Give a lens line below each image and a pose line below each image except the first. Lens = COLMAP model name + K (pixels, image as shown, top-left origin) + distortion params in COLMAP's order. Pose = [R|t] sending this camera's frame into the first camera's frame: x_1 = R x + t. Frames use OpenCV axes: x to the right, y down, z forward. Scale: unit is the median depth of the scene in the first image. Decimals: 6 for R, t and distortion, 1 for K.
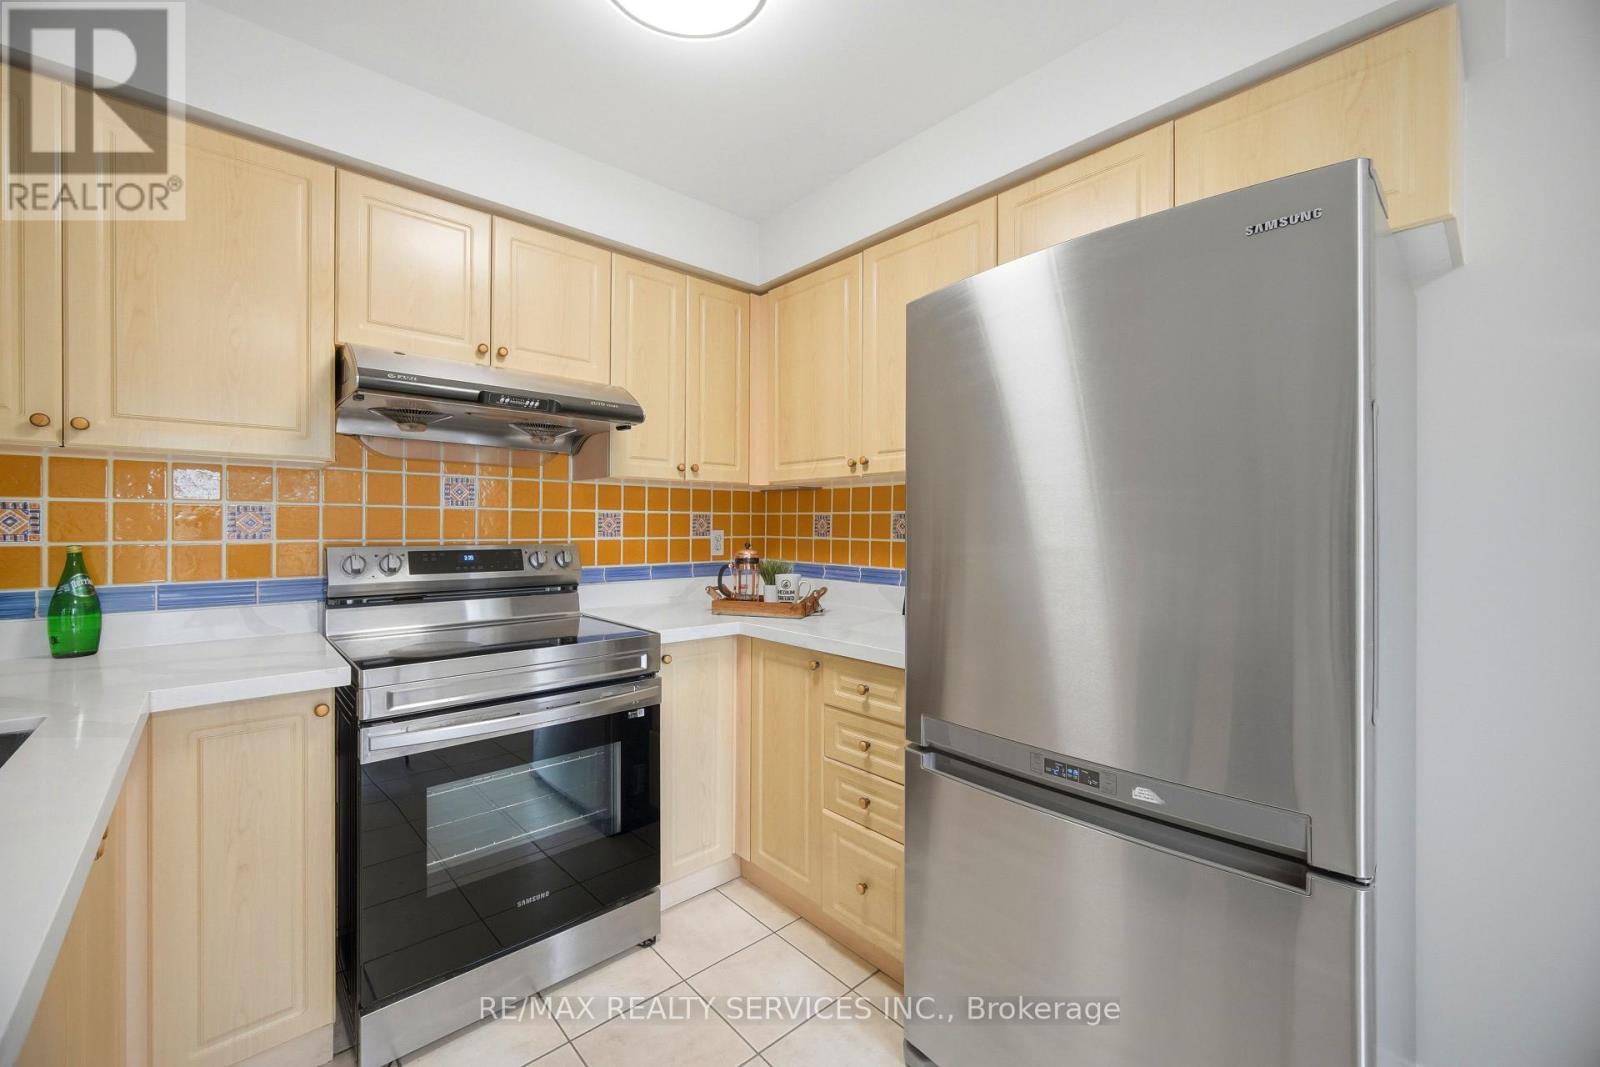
lens RADIAL K [[642.9, 0, 792.7], [0, 642.9, 532.5], [0, 0, 1]] dist [0.001160, -0.000981]
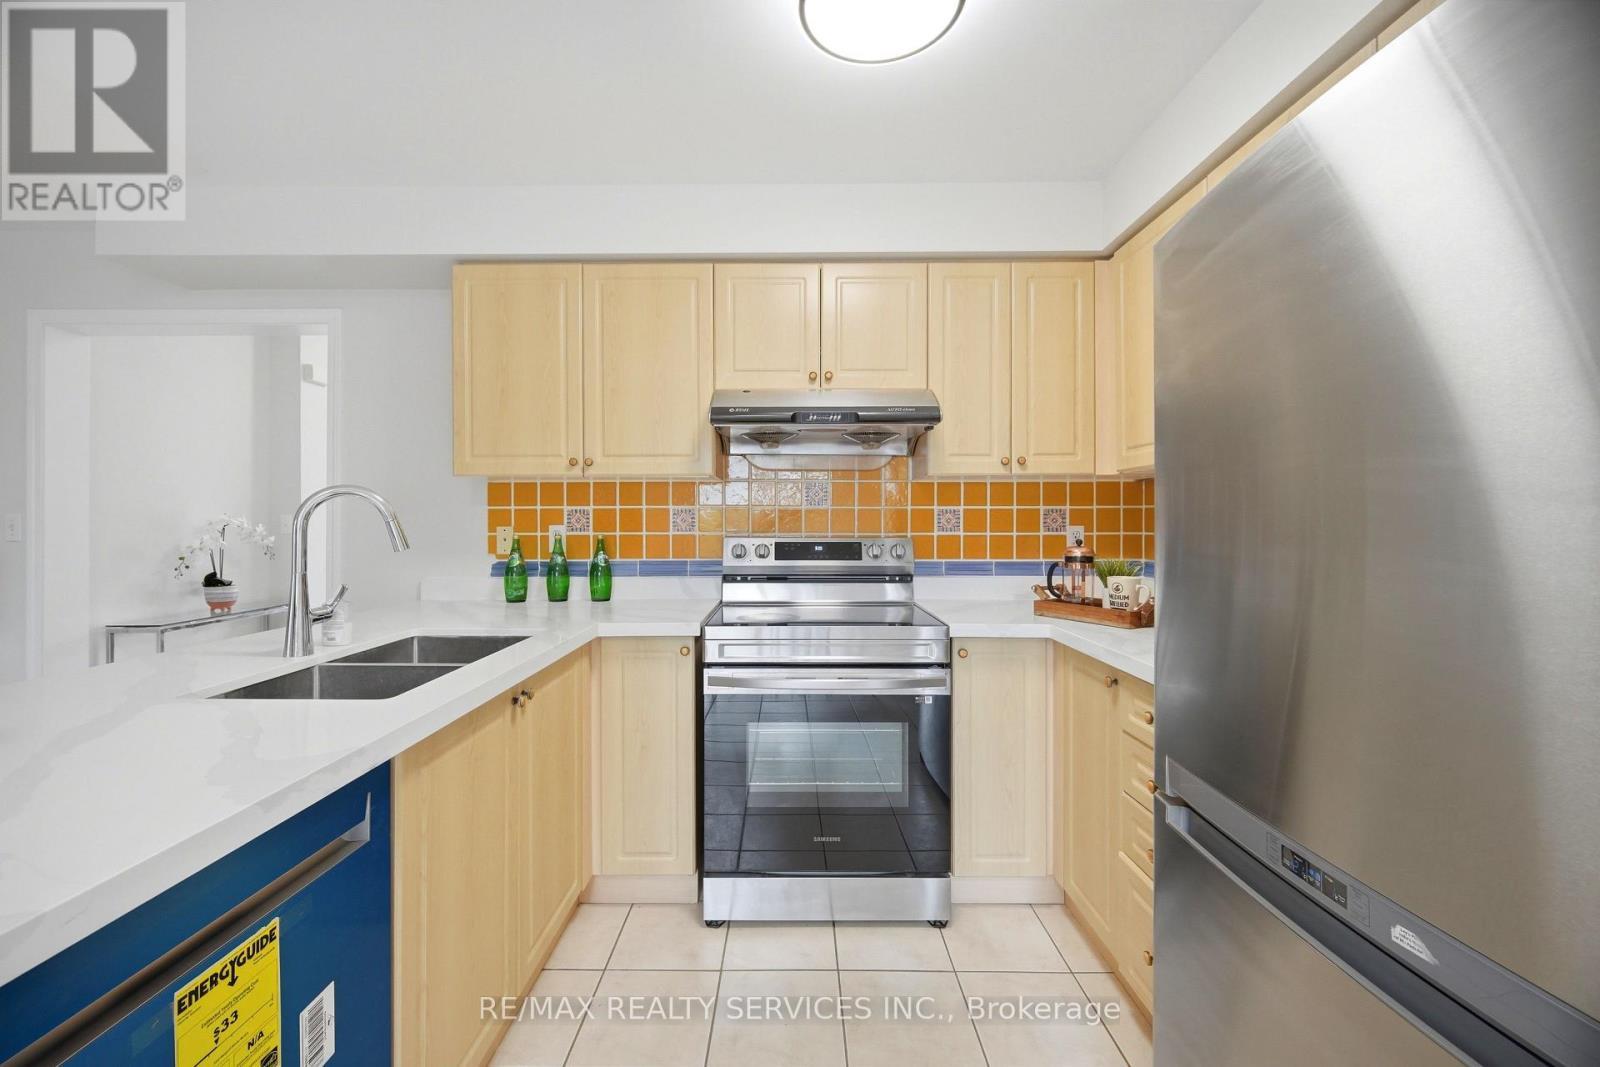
lens RADIAL K [[642.9, 0, 786.1], [0, 642.9, 526.7], [0, 0, 1]] dist [0.001160, -0.000981]
pose [[0.742818, 0.000484, -0.669493, 0.276052], [-0.002940, 0.999992, -0.002539, 0.001750], [0.669487, 0.003854, 0.742814, 0.062958]]
